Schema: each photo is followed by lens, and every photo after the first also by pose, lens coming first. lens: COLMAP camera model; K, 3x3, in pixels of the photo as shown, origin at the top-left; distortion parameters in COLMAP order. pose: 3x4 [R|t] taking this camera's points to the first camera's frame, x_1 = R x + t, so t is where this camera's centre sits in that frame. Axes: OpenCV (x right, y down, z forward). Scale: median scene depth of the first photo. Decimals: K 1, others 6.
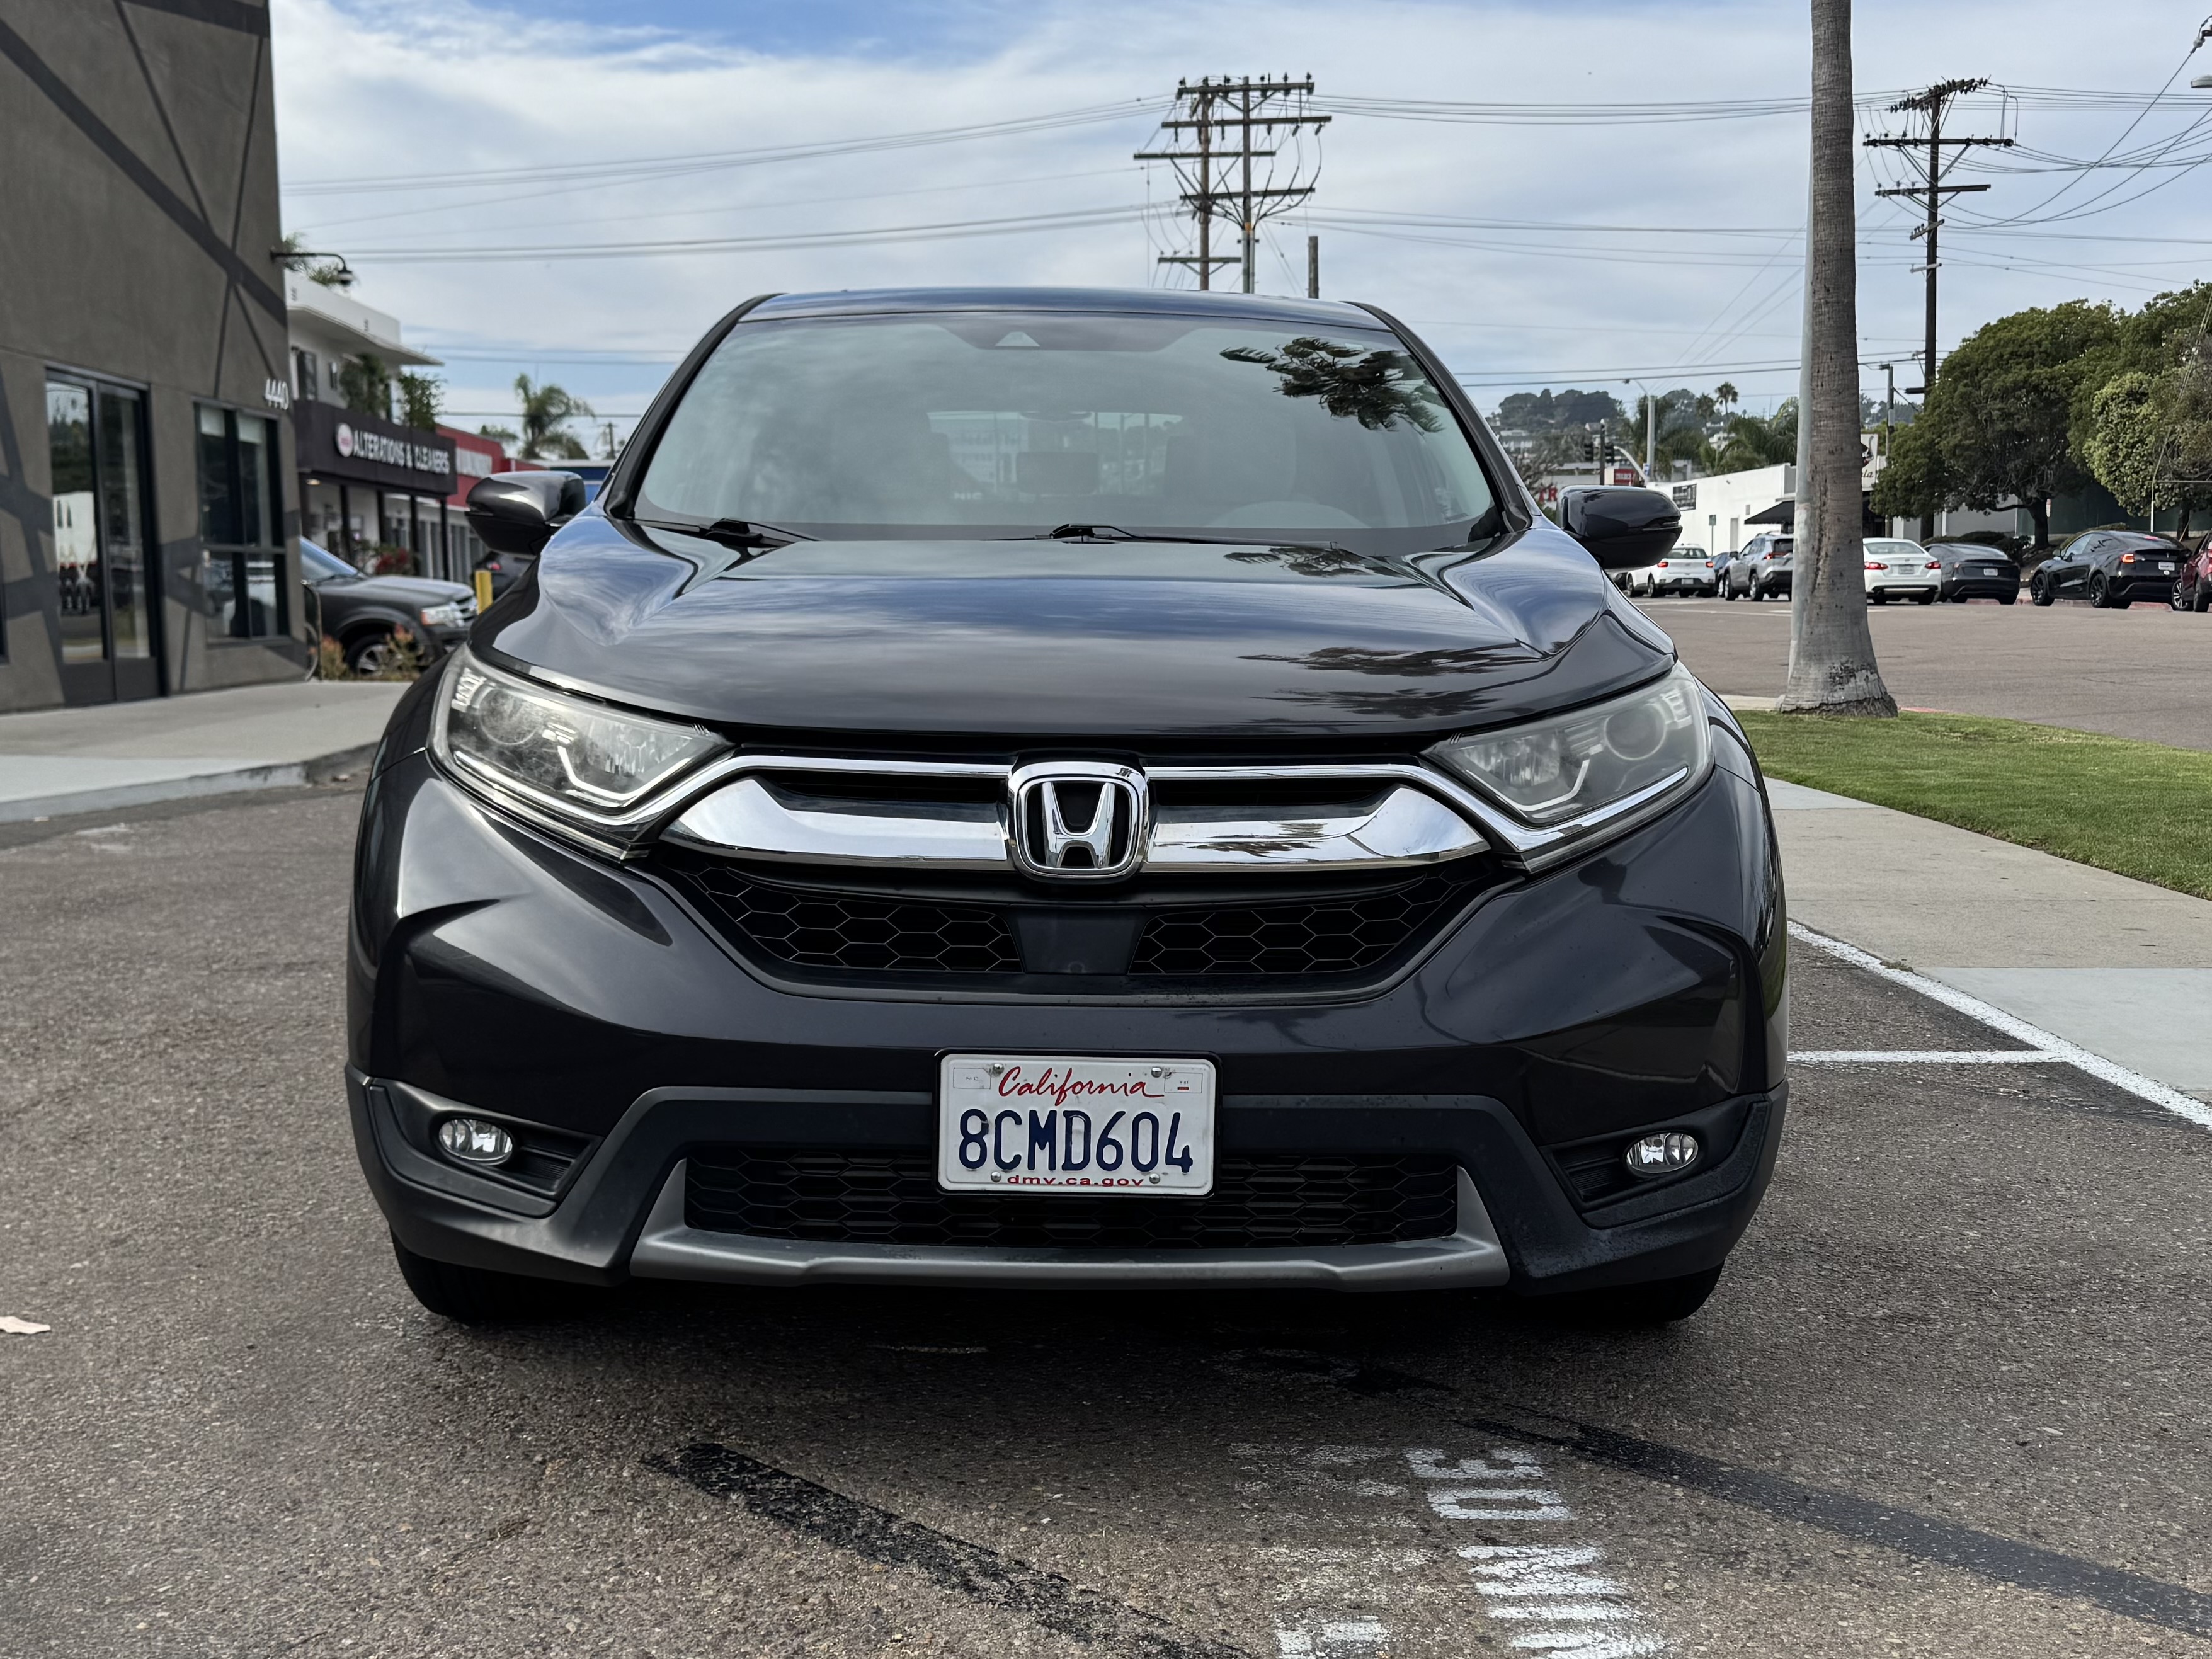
lens RADIAL K [[2321.0, 0, 1106.0], [0, 2321.0, 829.5], [0, 0, 1]] dist [0.310563, -0.575217]
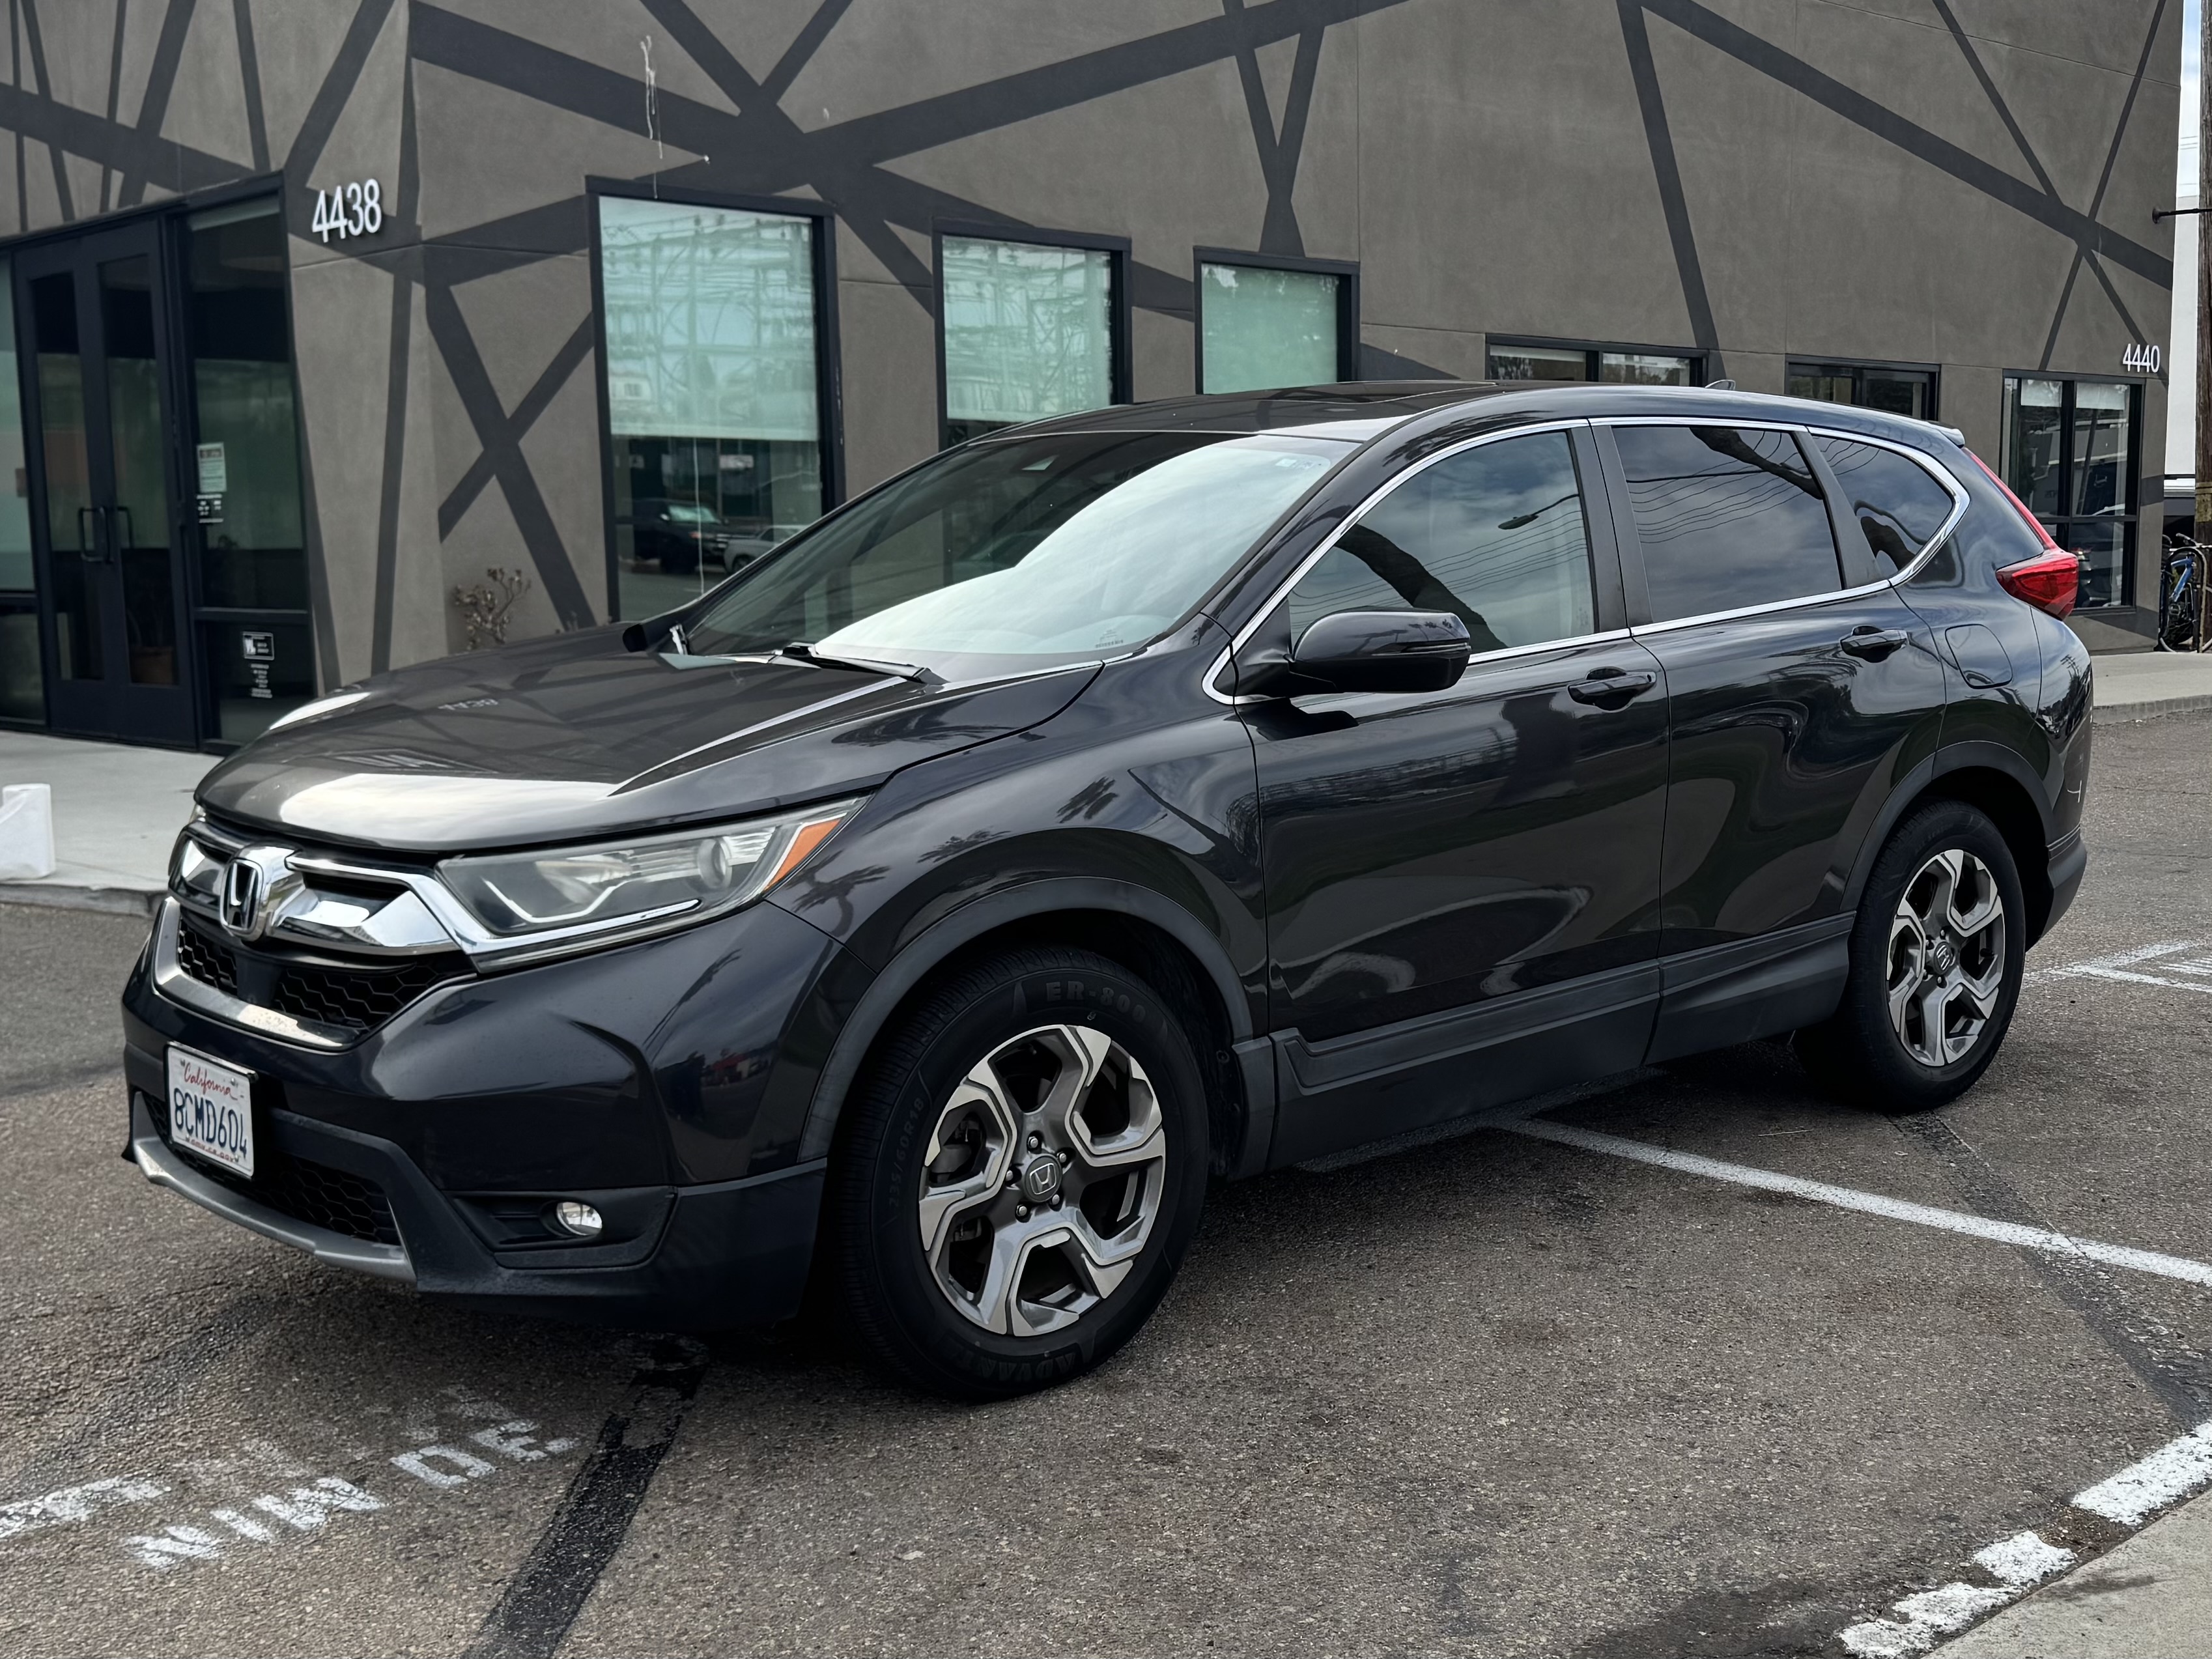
lens RADIAL K [[2321.0, 0, 1106.0], [0, 2321.0, 829.5], [0, 0, 1]] dist [0.310563, -0.575217]
pose [[0.709770, 0.087408, -0.698990, 1.251610], [-0.075589, 0.995993, 0.047793, -0.137615], [0.700366, 0.018914, 0.713533, 0.326578]]
